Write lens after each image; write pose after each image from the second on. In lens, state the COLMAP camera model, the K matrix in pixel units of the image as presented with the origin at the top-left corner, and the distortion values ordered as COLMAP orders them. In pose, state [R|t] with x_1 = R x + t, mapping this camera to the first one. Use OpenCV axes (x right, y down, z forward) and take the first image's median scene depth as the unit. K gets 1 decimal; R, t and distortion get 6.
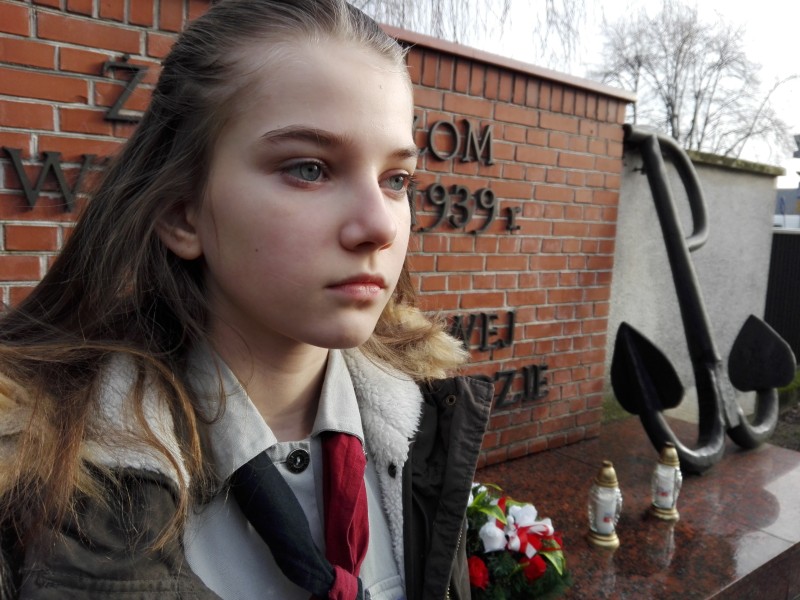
lens RADIAL K [[635.7, 0, 399.9], [0, 635.7, 300.2], [0, 0, 1]] dist [0.032161, -0.046049]
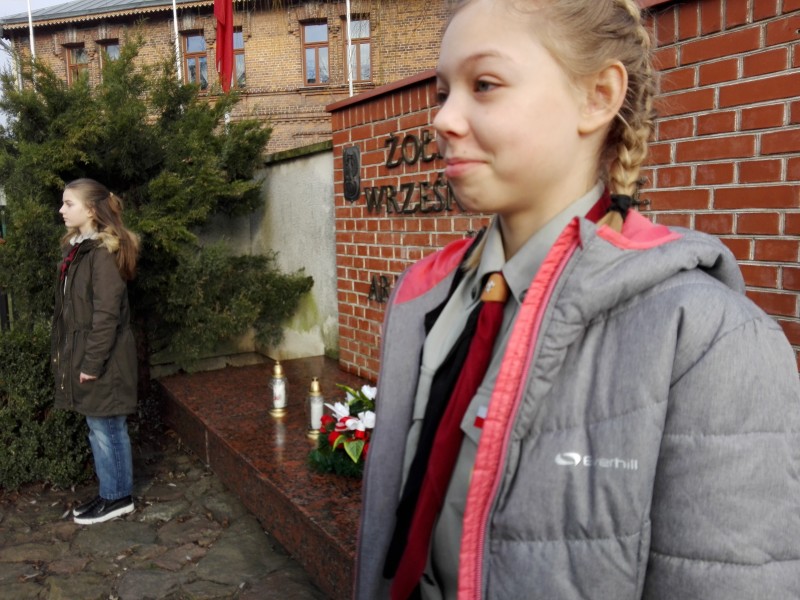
lens RADIAL K [[635.7, 0, 395.7], [0, 635.7, 300.3], [0, 0, 1]] dist [0.032161, -0.046049]
pose [[-0.038731, 0.092900, -0.994922, 1.582726], [-0.091510, 0.991155, 0.096111, -0.061962], [0.995051, 0.094767, -0.029888, 1.126987]]
